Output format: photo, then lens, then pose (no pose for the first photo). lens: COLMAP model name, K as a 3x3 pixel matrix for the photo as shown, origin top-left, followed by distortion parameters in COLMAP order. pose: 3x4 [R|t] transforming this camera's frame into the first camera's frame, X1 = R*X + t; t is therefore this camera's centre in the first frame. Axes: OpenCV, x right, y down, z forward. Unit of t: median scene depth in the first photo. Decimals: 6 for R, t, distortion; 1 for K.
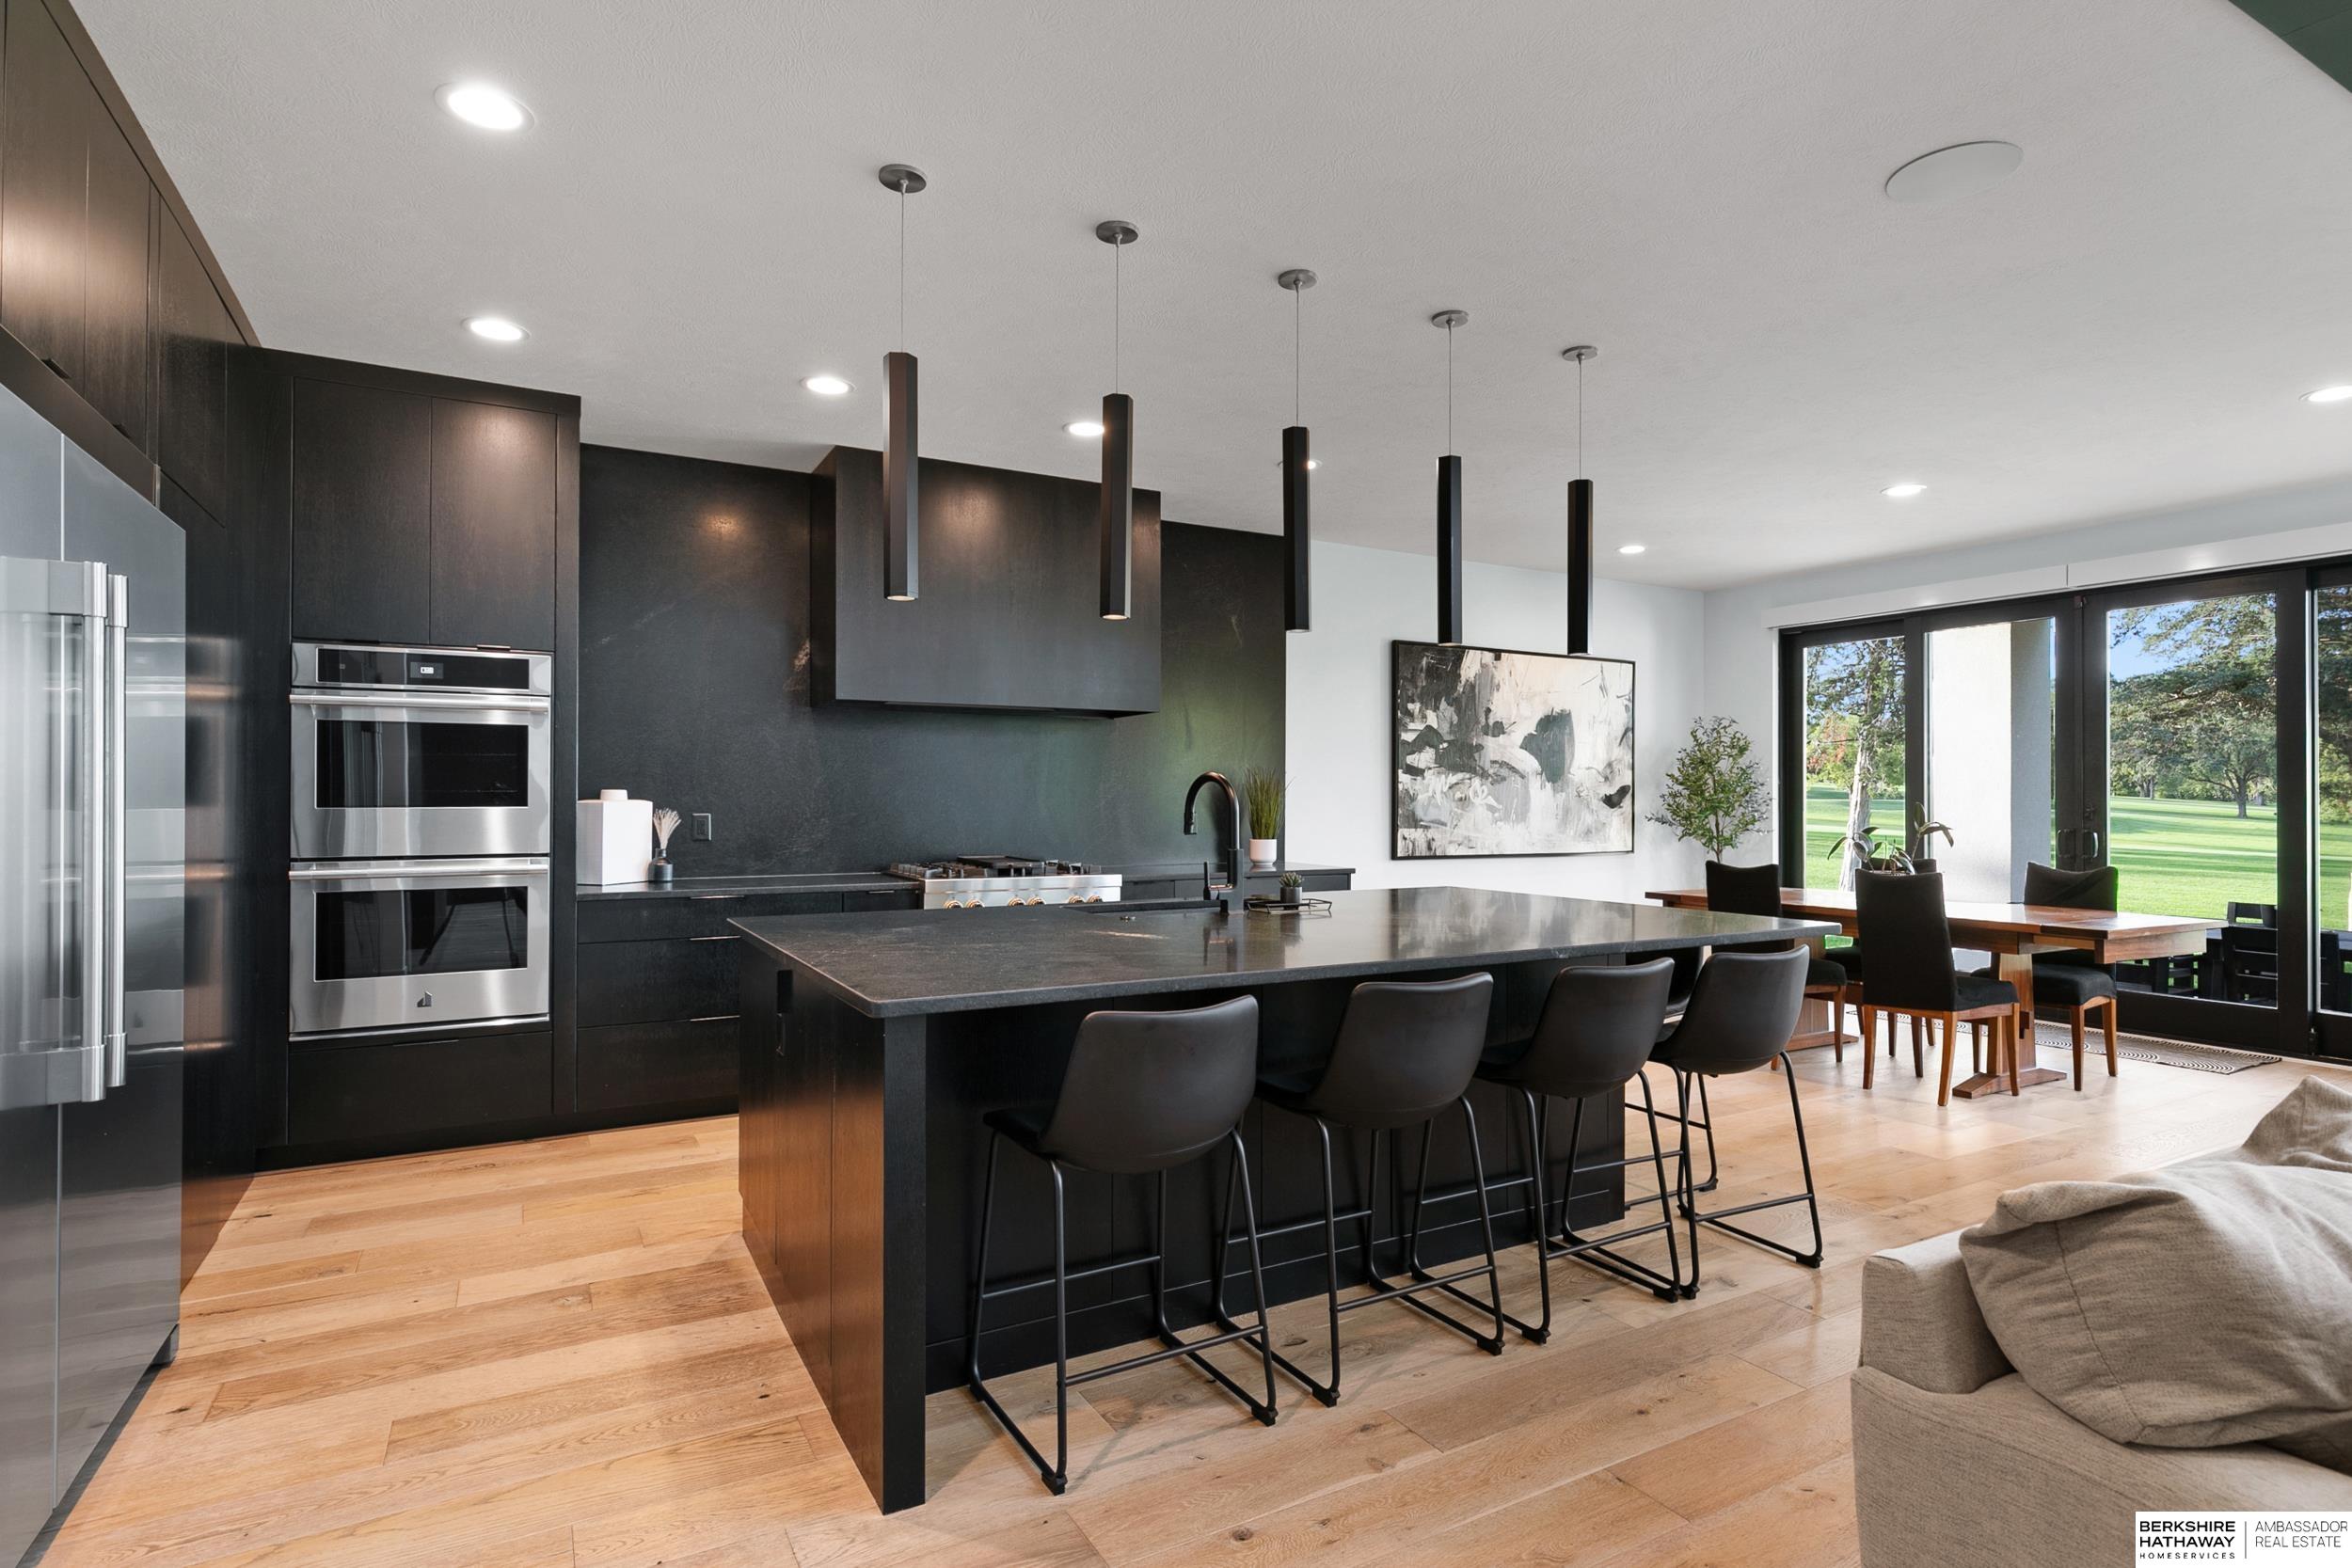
lens RADIAL K [[1182.4, 0, 1183.6], [0, 1182.4, 782.6], [0, 0, 1]] dist [-0.003318, 0.000524]
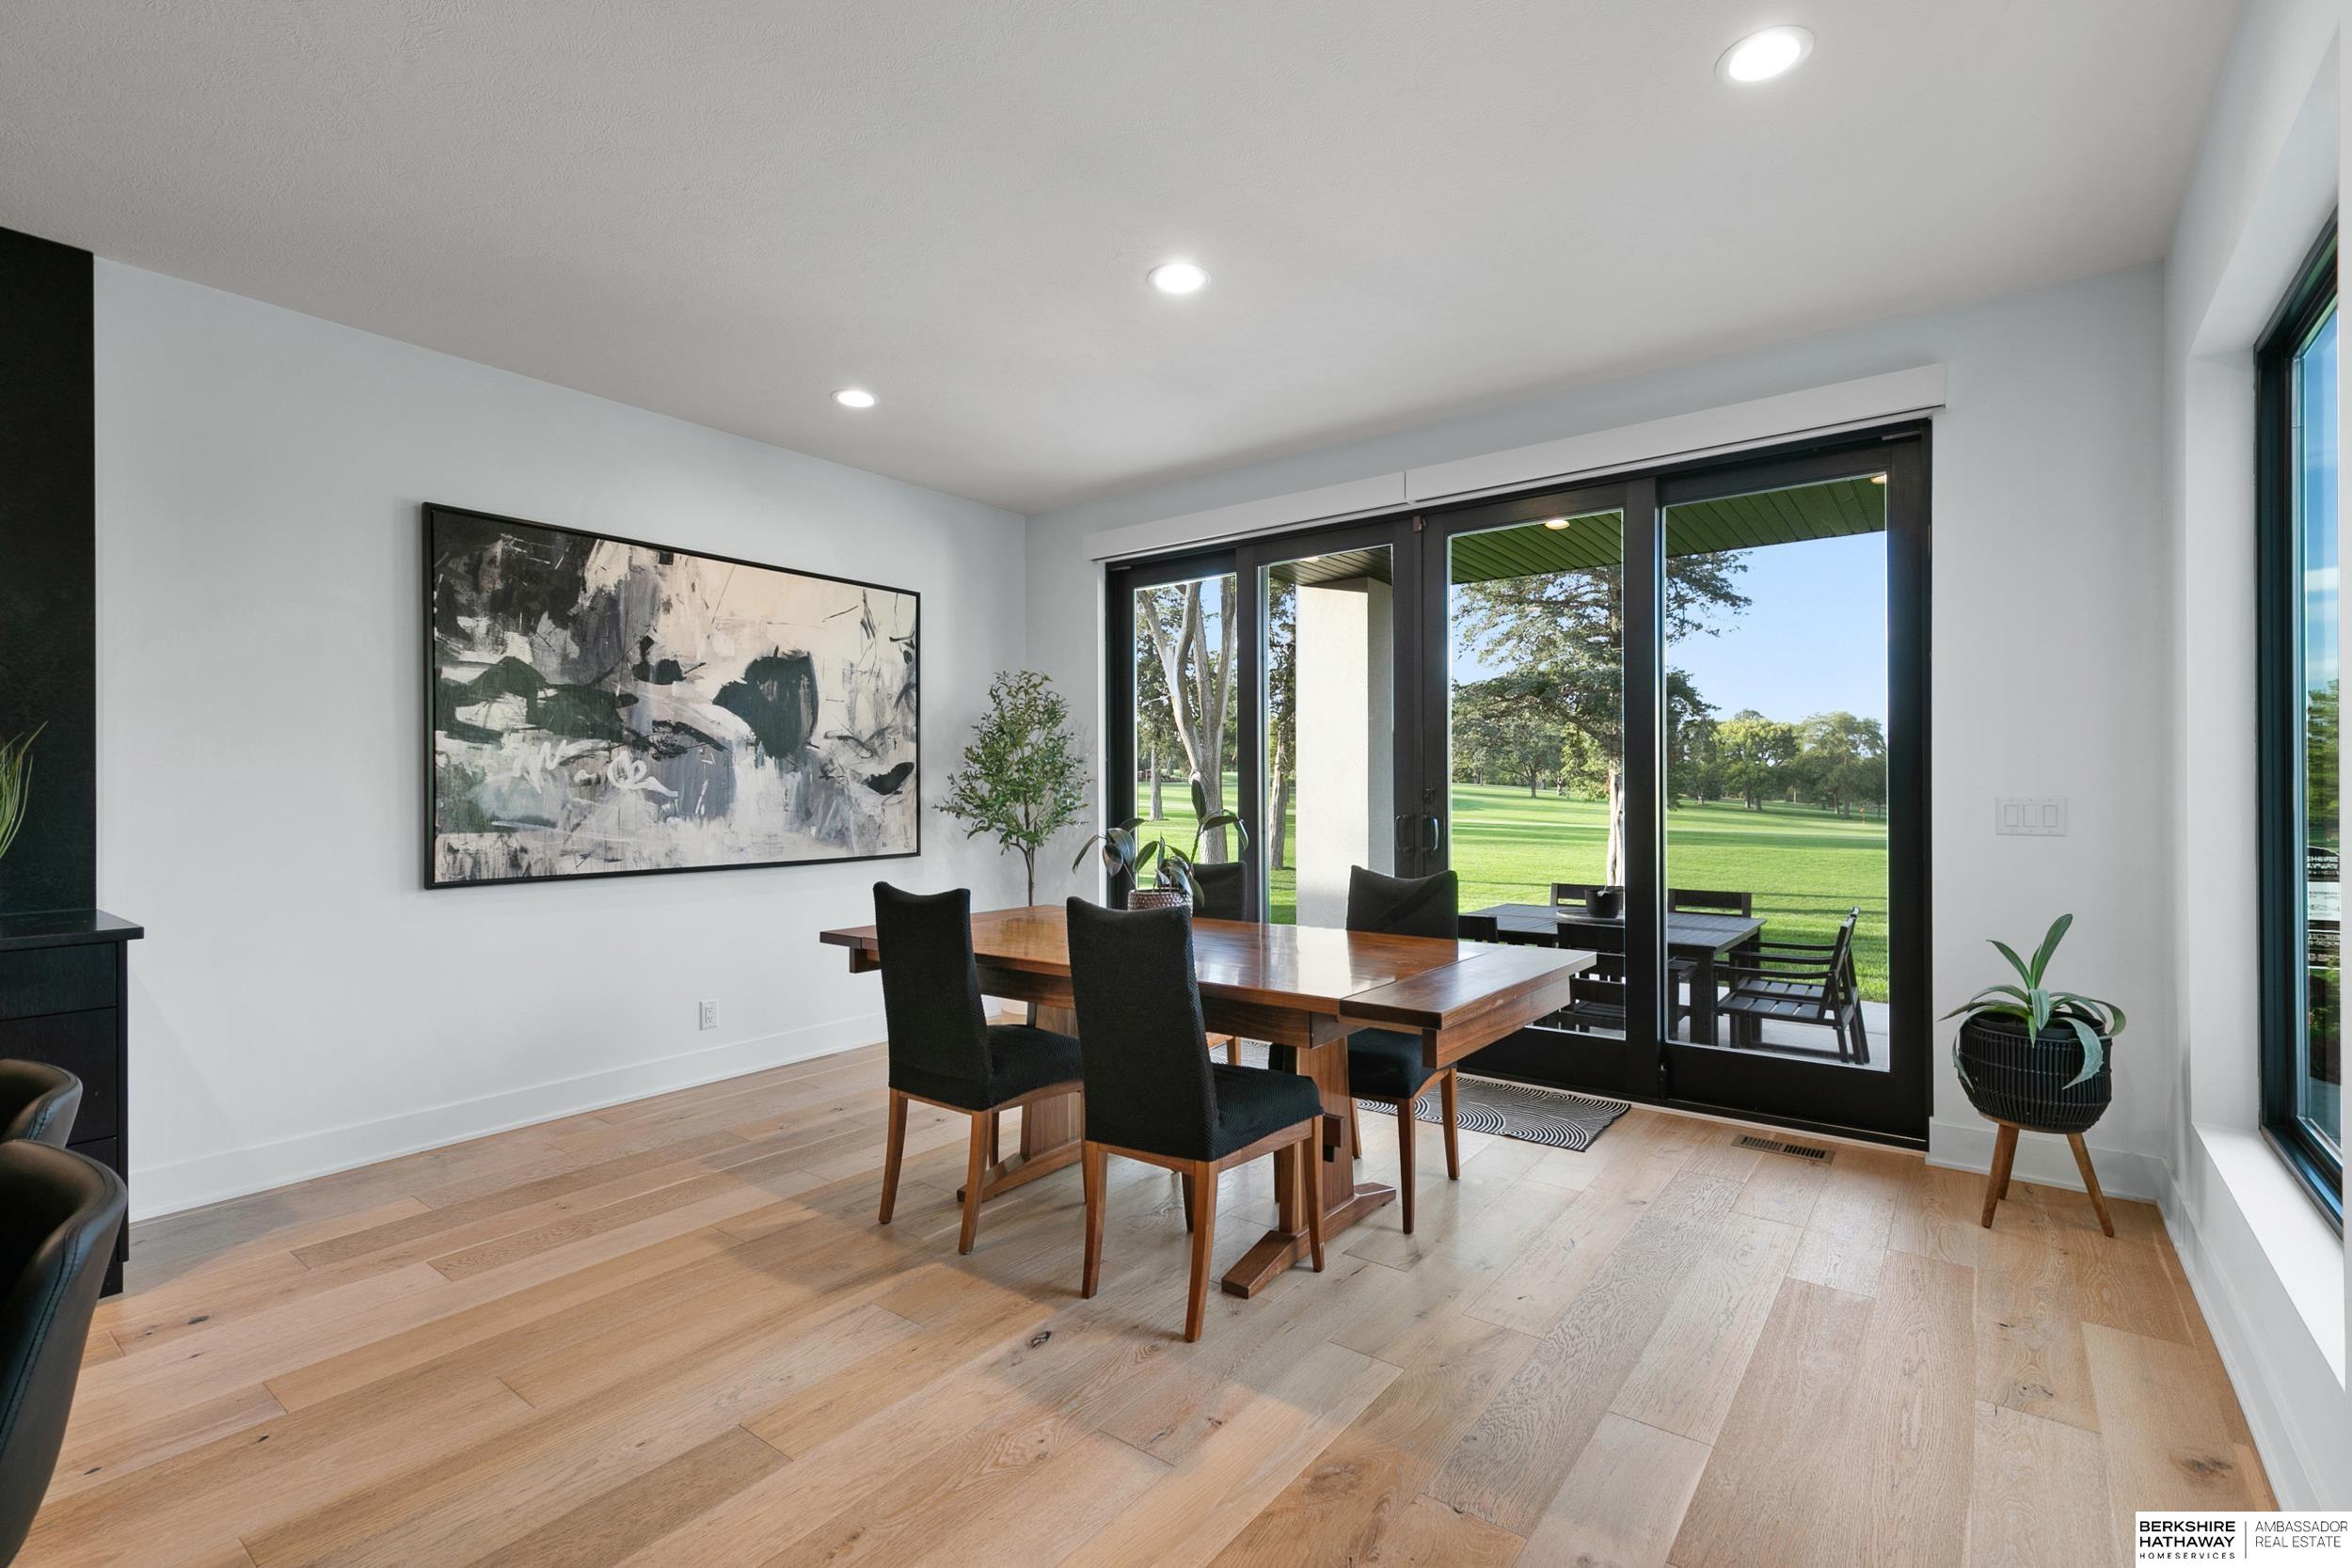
lens RADIAL K [[1052.9, 0, 1176.0], [0, 1052.9, 784.0], [0, 0, 1]] dist [0.014743, -0.000015]
pose [[0.918888, -0.006747, 0.394461, 0.301399], [0.003432, 0.999953, 0.009110, 0.011070], [-0.394504, -0.007017, 0.918867, 0.378669]]
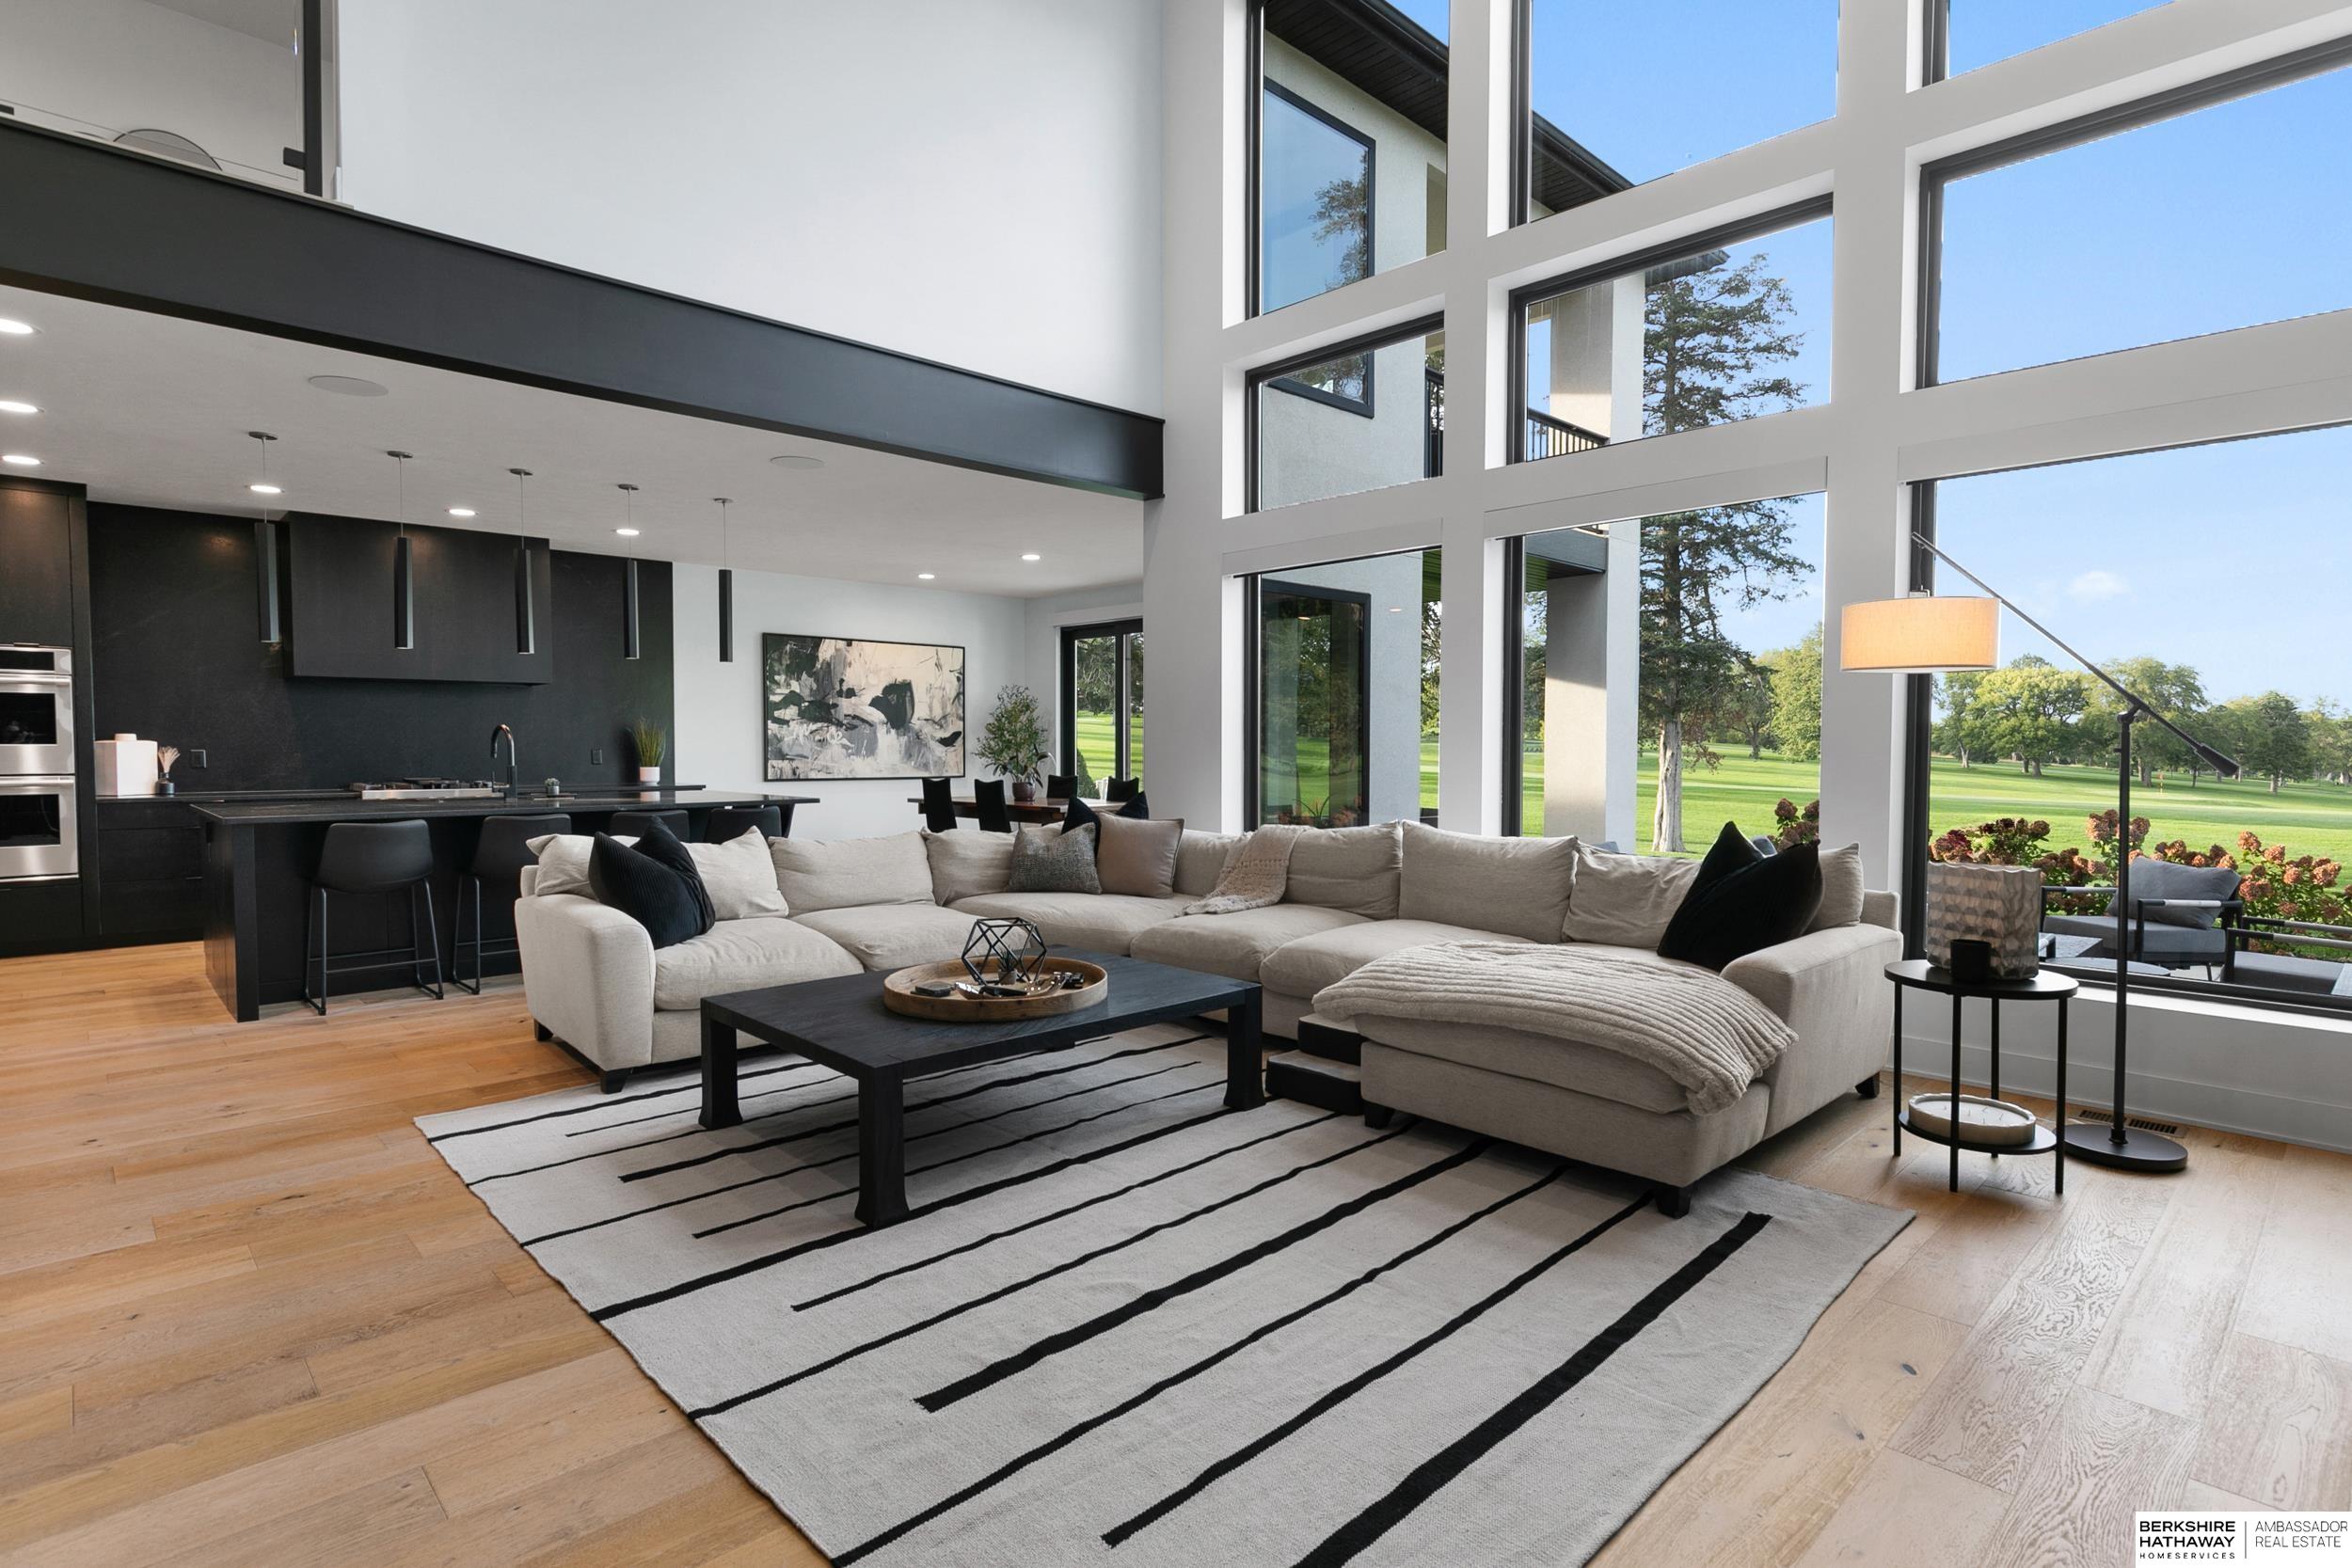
lens RADIAL K [[1173.4, 0, 1176.0], [0, 1173.4, 784.0], [0, 0, 1]] dist [0.000856, 0.001112]
pose [[0.968410, -0.010003, 0.249164, 0.302630], [-0.001950, 0.998861, 0.047682, -0.002618], [-0.249357, -0.046662, 0.967287, -0.540591]]
